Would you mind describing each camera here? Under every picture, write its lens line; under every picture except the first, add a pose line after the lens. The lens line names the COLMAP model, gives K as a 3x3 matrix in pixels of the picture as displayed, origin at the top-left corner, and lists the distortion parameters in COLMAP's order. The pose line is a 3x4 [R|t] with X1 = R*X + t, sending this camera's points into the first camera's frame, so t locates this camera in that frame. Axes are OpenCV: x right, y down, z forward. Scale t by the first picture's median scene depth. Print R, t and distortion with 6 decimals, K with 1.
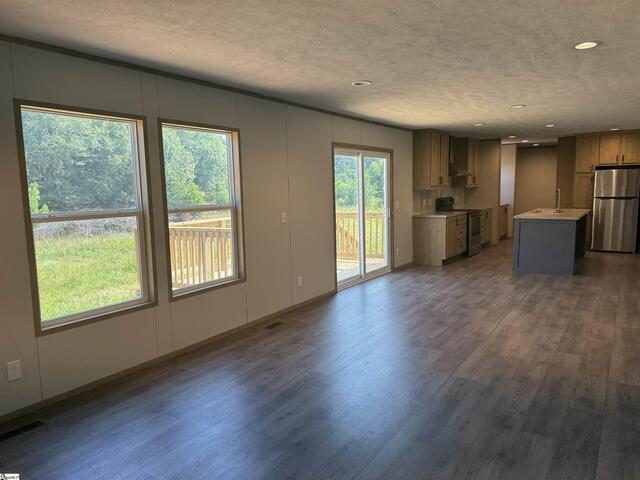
lens RADIAL K [[485.1, 0, 327.3], [0, 485.1, 233.4], [0, 0, 1]] dist [0.056229, -0.029583]
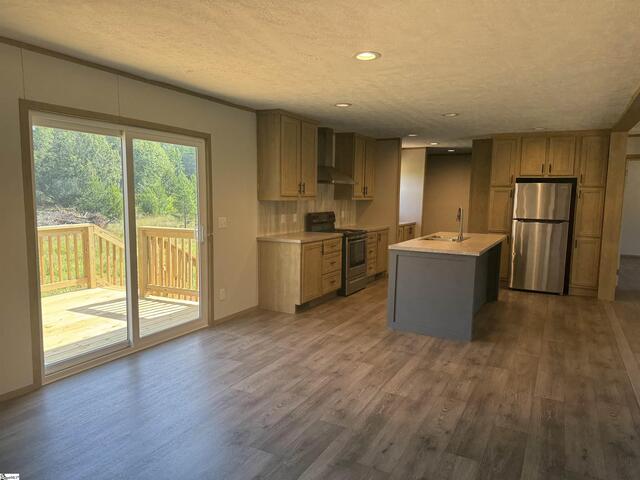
lens RADIAL K [[459.2, 0, 322.7], [0, 459.2, 242.7], [0, 0, 1]] dist [0.074505, -0.077433]
pose [[0.996422, 0.027144, 0.080046, 0.187197], [-0.027922, 0.999573, 0.008613, -0.033818], [-0.079778, -0.010818, 0.996754, 0.300825]]
